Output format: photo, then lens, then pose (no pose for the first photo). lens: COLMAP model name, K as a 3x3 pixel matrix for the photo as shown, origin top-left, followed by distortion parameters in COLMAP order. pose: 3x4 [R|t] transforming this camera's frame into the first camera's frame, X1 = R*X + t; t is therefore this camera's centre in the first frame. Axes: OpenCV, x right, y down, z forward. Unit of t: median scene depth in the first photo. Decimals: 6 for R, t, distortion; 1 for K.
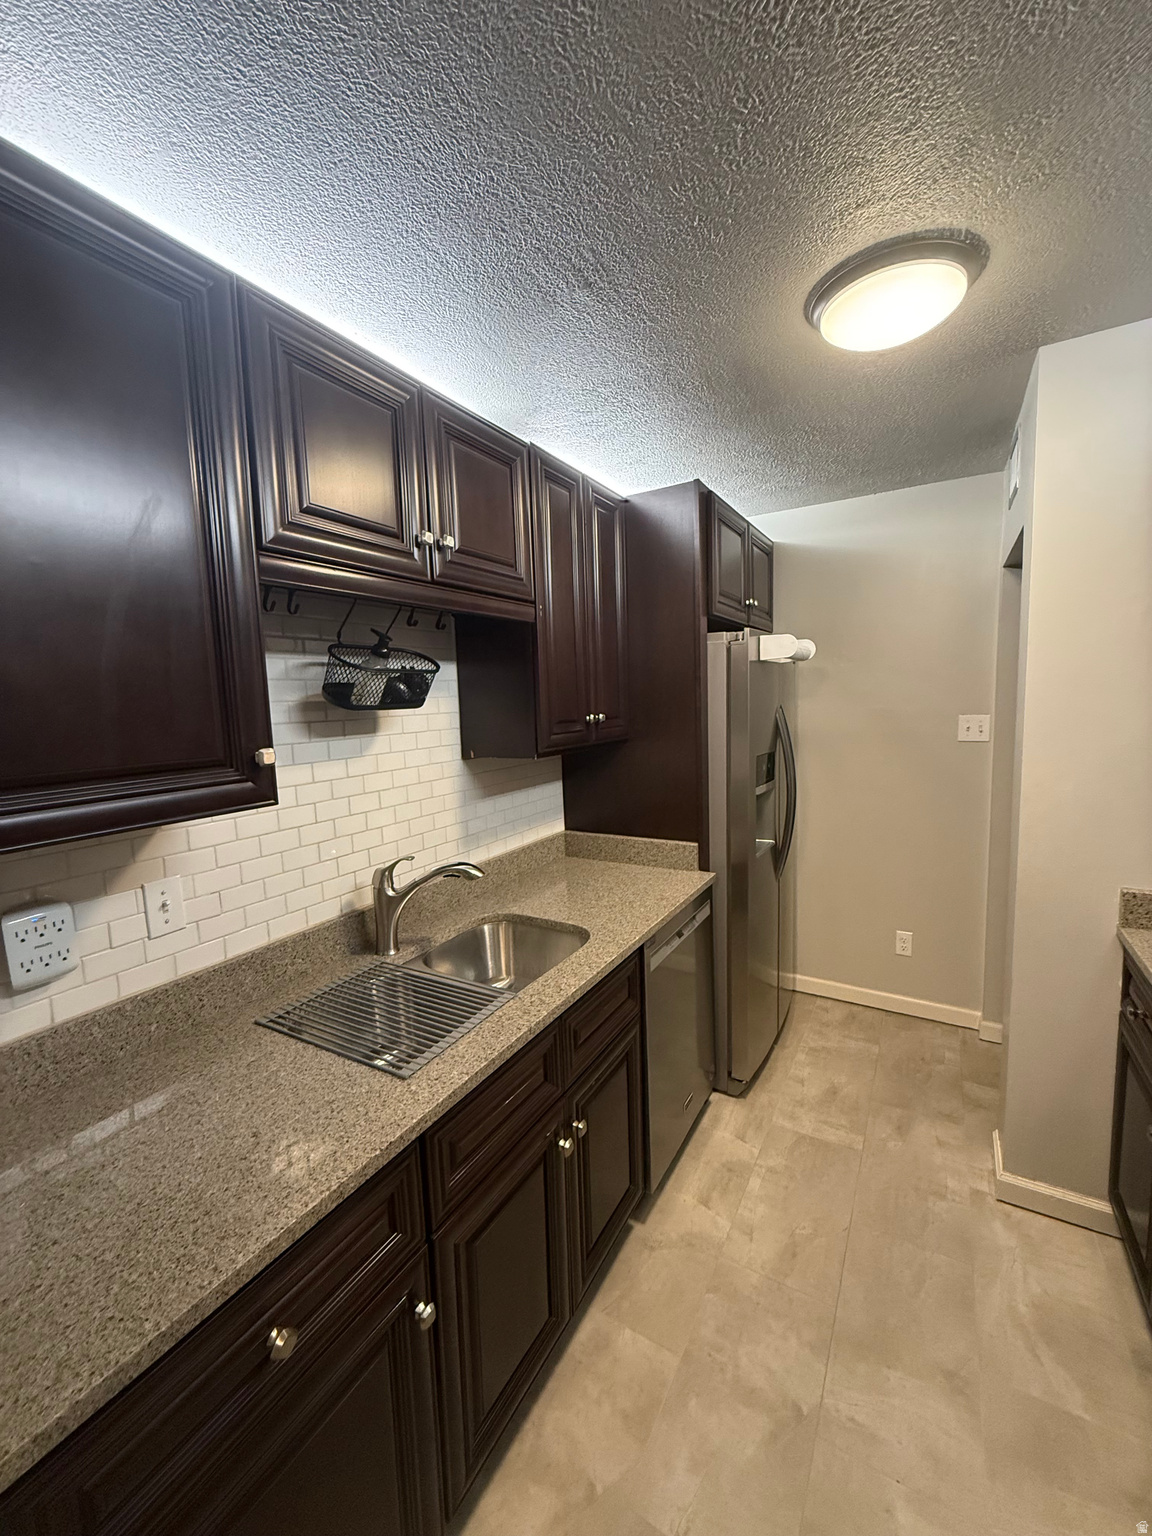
lens RADIAL K [[614.5, 0, 575.3], [0, 614.5, 766.0], [0, 0, 1]] dist [0.001244, 0.000095]
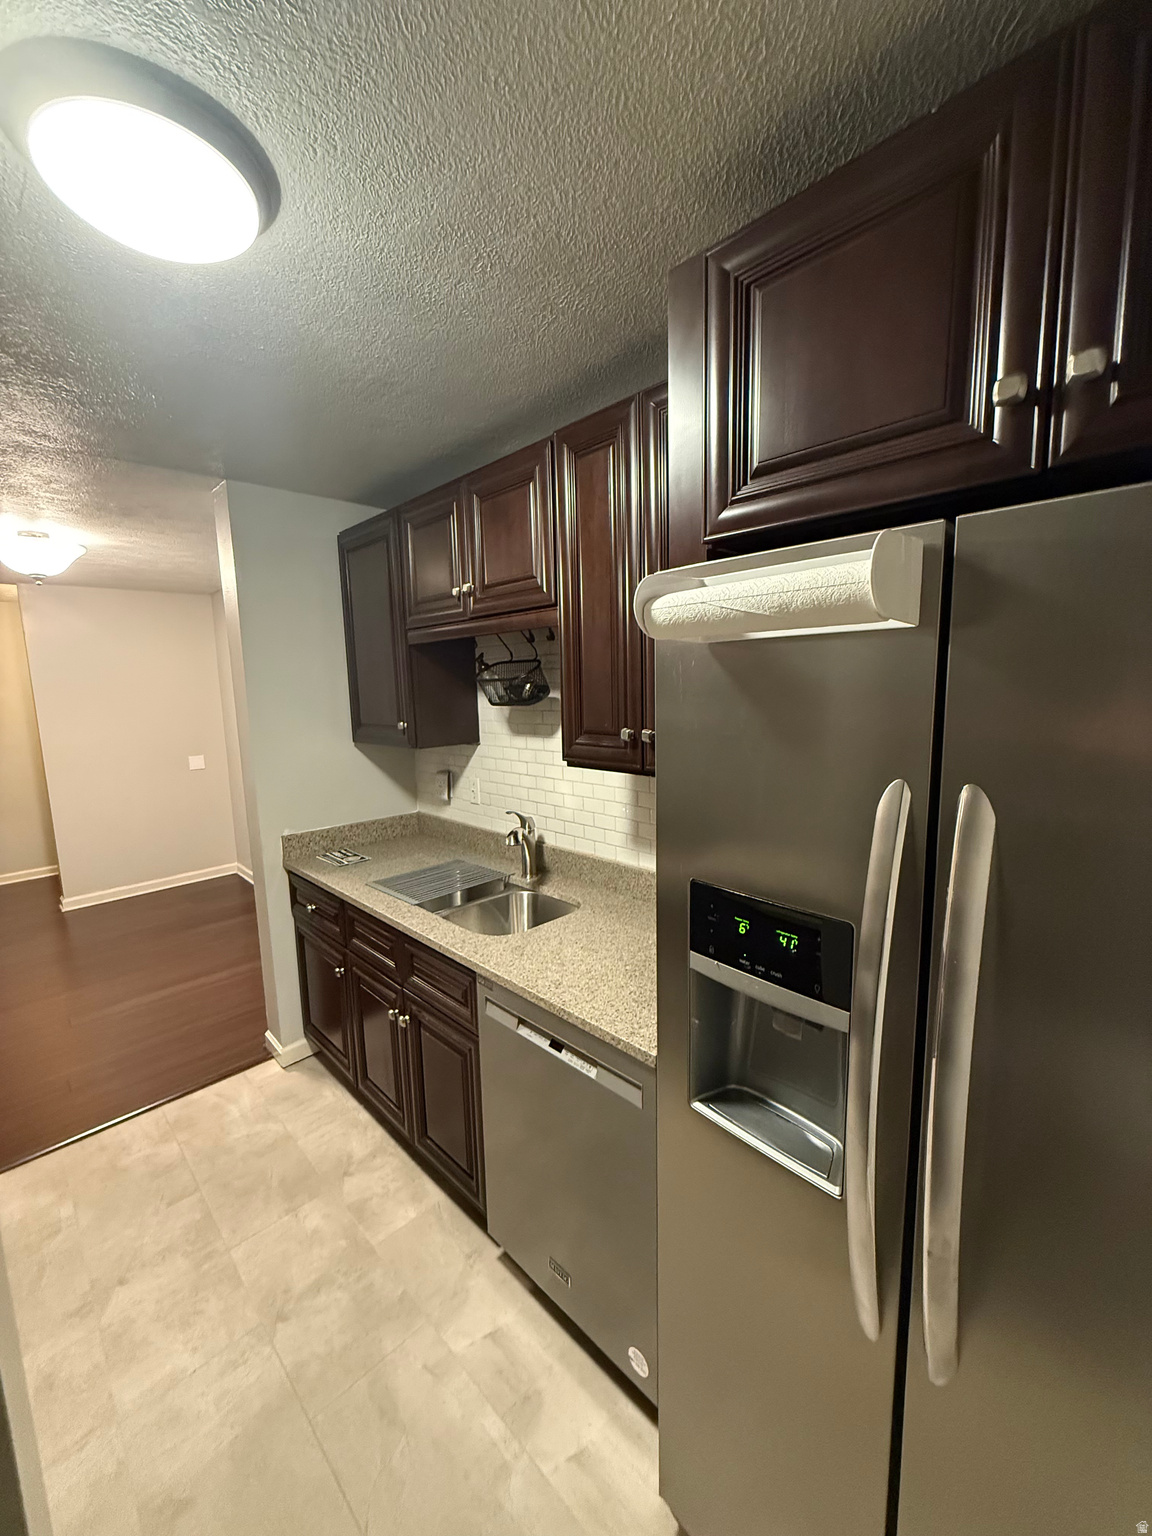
lens RADIAL K [[614.5, 0, 576.5], [0, 614.5, 765.3], [0, 0, 1]] dist [0.001244, 0.000095]
pose [[-0.257046, 0.170151, -0.951302, 0.803564], [-0.068857, 0.978652, 0.193649, -0.189375], [0.963943, 0.115280, -0.239843, 1.175963]]
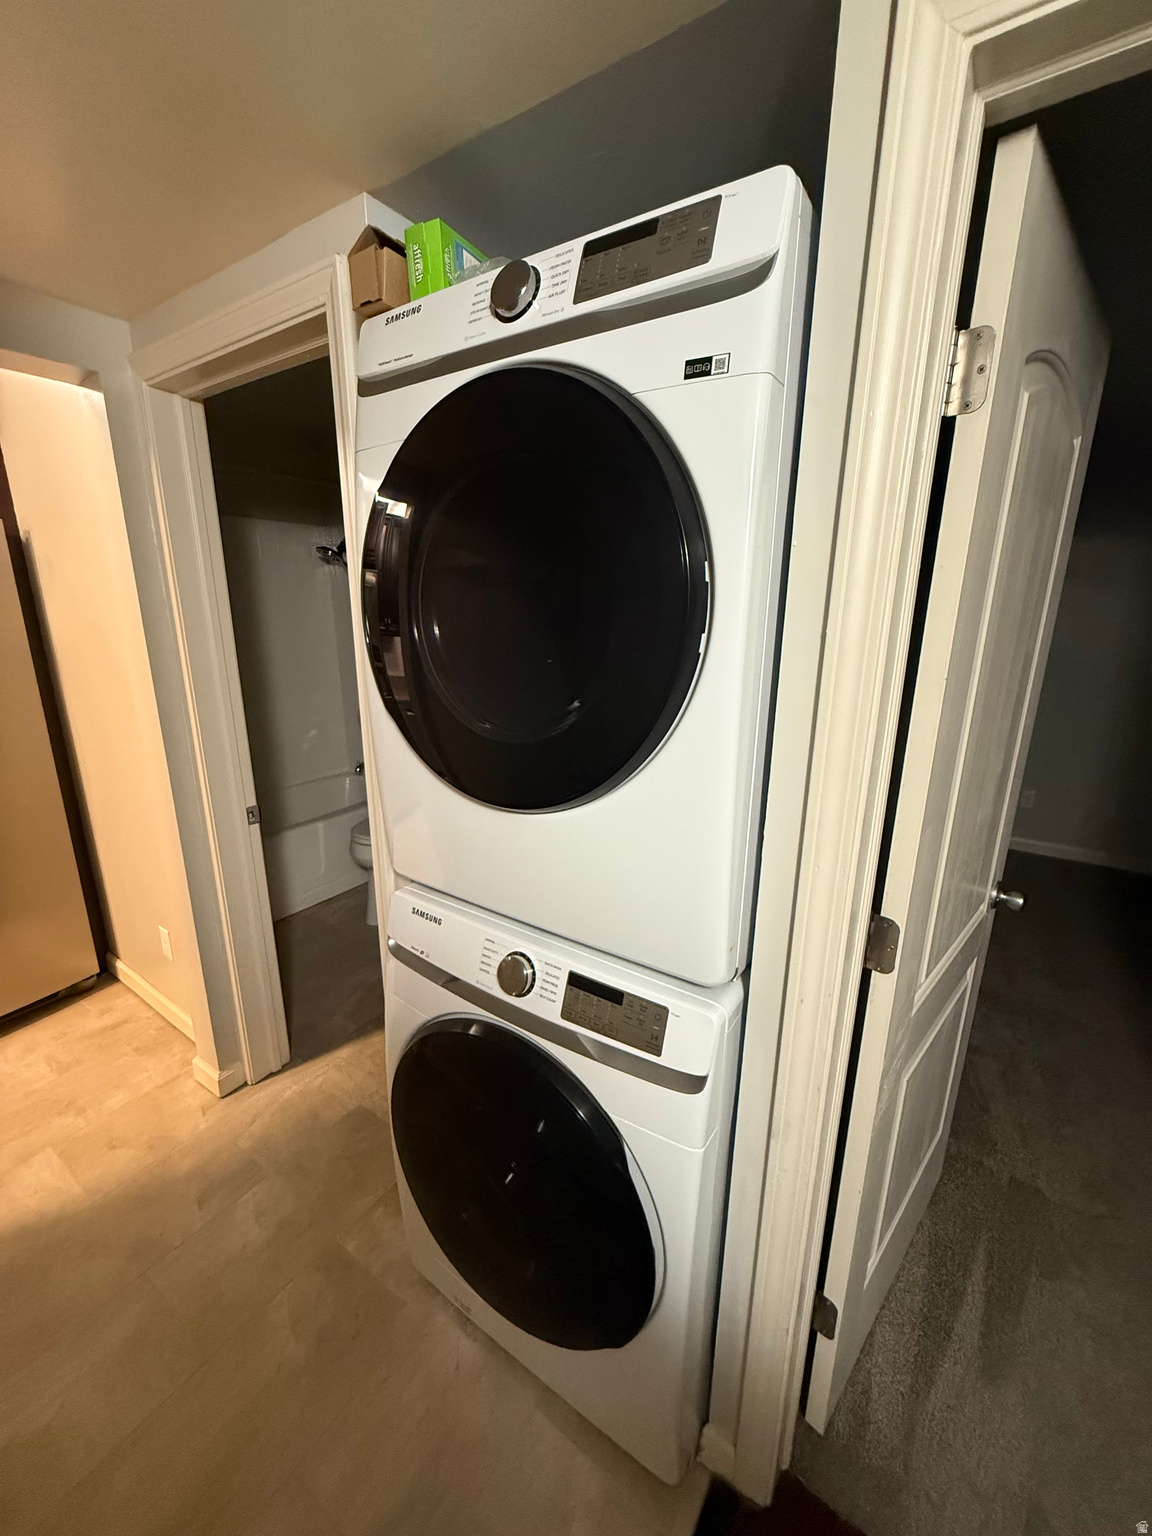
lens RADIAL K [[614.5, 0, 573.8], [0, 614.5, 765.9], [0, 0, 1]] dist [0.001244, 0.000095]
pose [[0.996888, 0.058962, -0.052322, 1.565476], [-0.049949, 0.985950, 0.159400, -0.100114], [0.060986, -0.156291, 0.985827, 0.486256]]
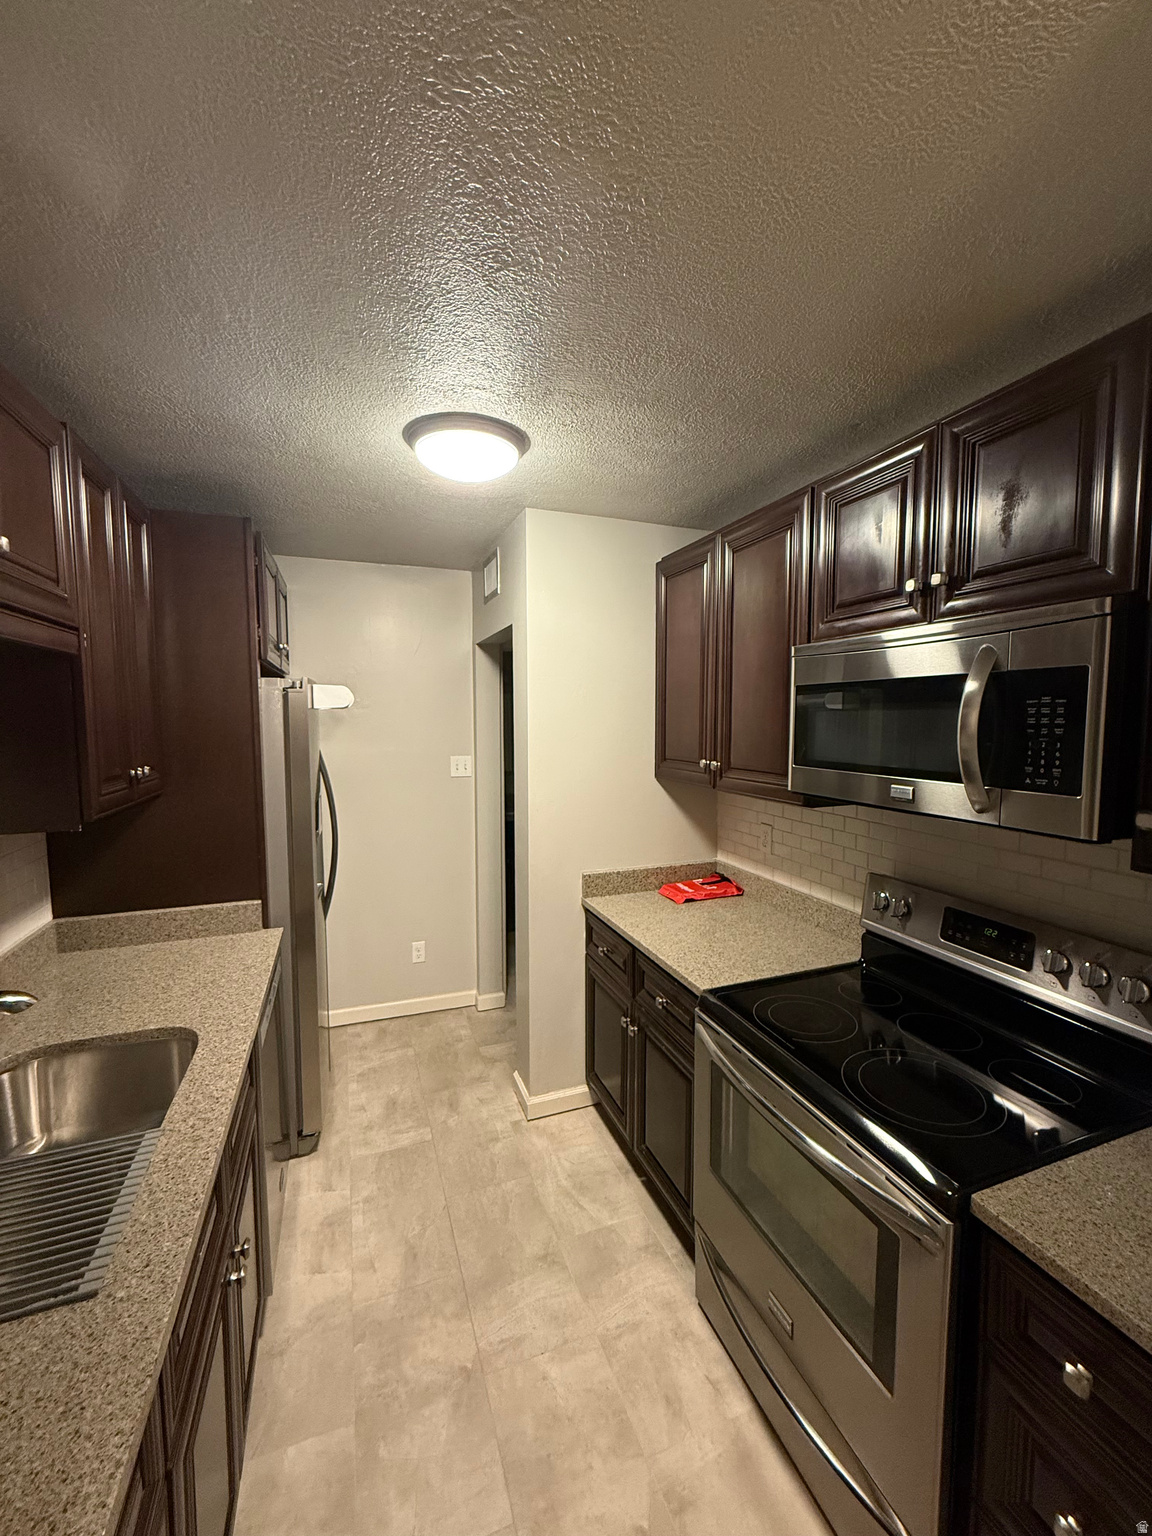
lens RADIAL K [[614.5, 0, 575.7], [0, 614.5, 766.8], [0, 0, 1]] dist [0.001244, 0.000095]
pose [[0.625700, -0.030260, 0.779477, -0.257350], [0.064758, 0.997813, -0.013247, -0.038266], [-0.777371, 0.058766, 0.626291, 0.032930]]
